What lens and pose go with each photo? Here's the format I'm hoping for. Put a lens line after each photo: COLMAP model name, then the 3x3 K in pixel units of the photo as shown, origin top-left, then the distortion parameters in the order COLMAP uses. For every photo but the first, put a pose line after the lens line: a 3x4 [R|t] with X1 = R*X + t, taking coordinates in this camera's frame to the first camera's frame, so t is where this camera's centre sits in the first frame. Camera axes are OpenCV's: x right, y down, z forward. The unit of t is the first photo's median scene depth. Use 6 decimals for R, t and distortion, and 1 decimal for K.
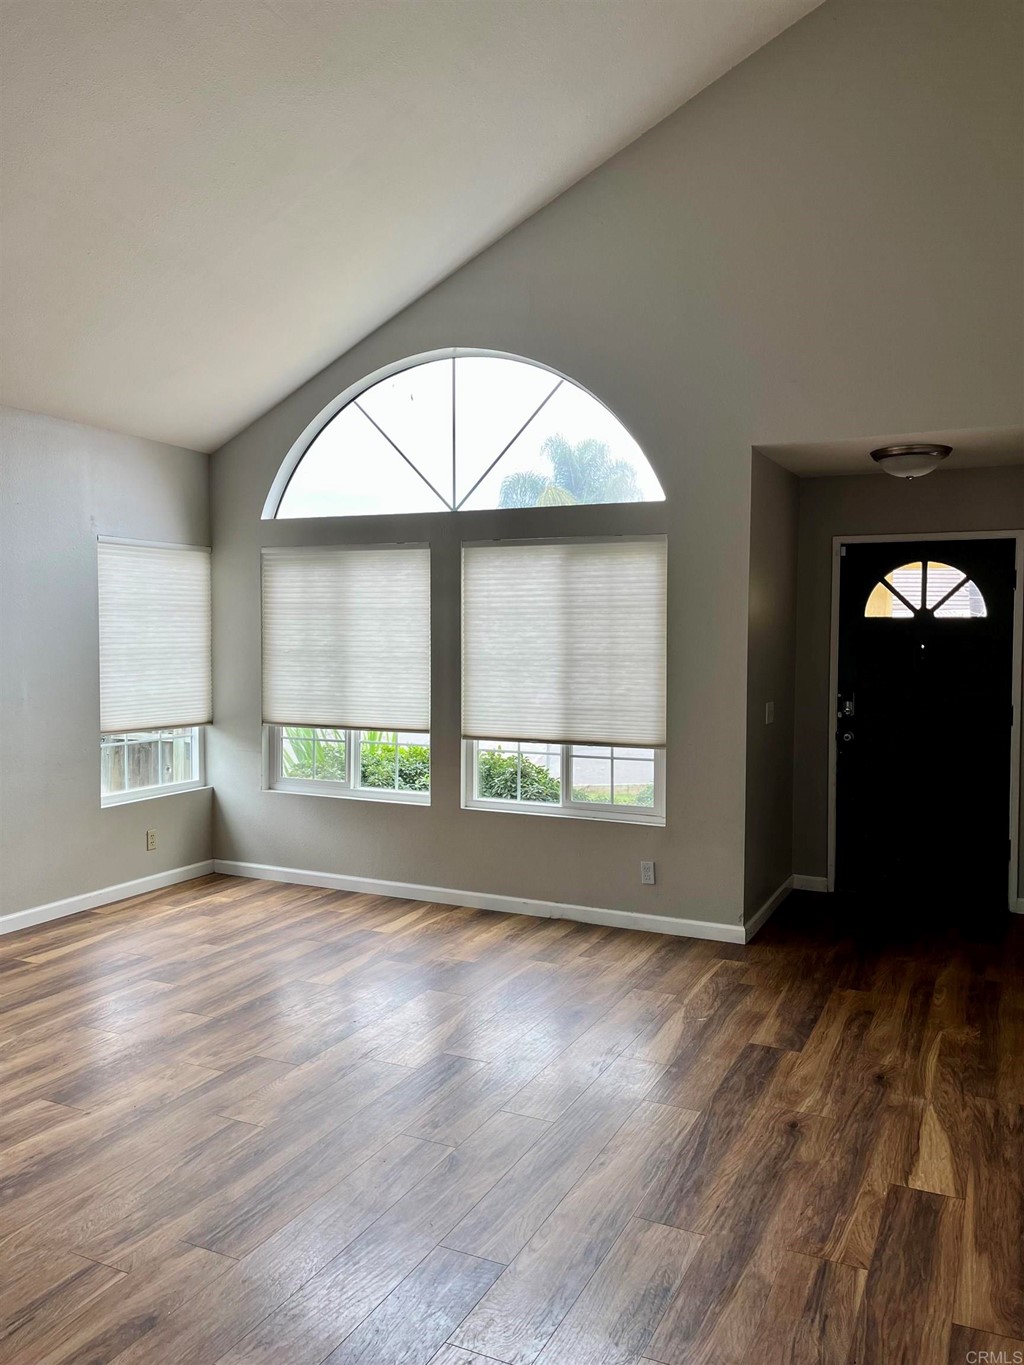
lens RADIAL K [[1008.7, 0, 531.0], [0, 1008.7, 679.6], [0, 0, 1]] dist [0.048821, -0.085759]
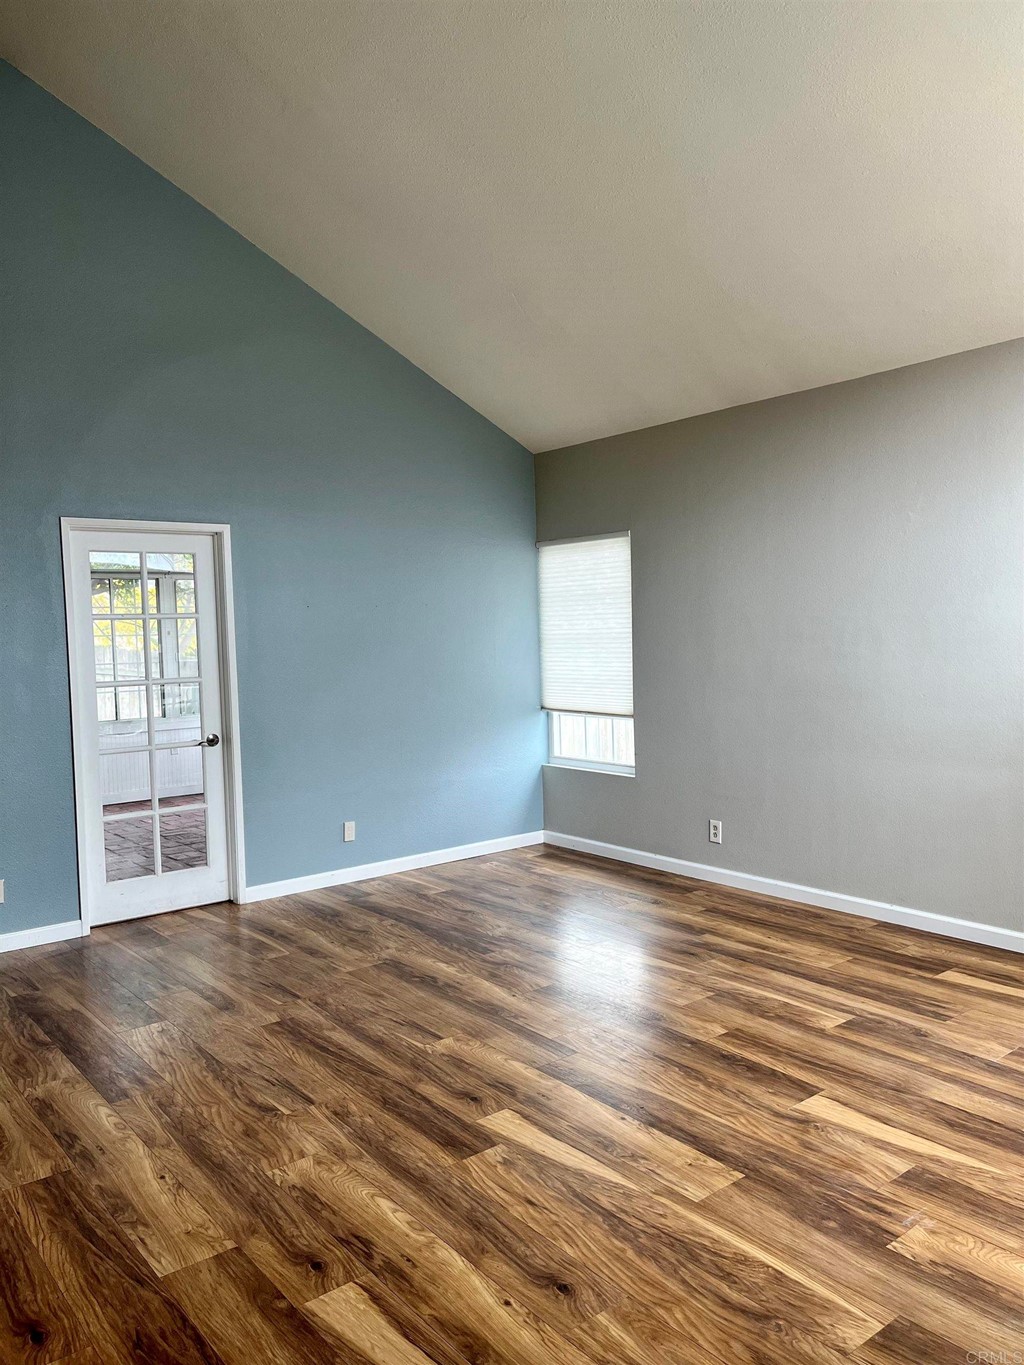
lens RADIAL K [[1008.7, 0, 531.0], [0, 1008.7, 679.6], [0, 0, 1]] dist [0.048821, -0.085759]
pose [[-0.422652, 0.054044, -0.904679, 0.842791], [-0.014106, 0.997707, 0.066192, -0.071206], [0.906182, 0.040737, -0.420921, 1.865084]]
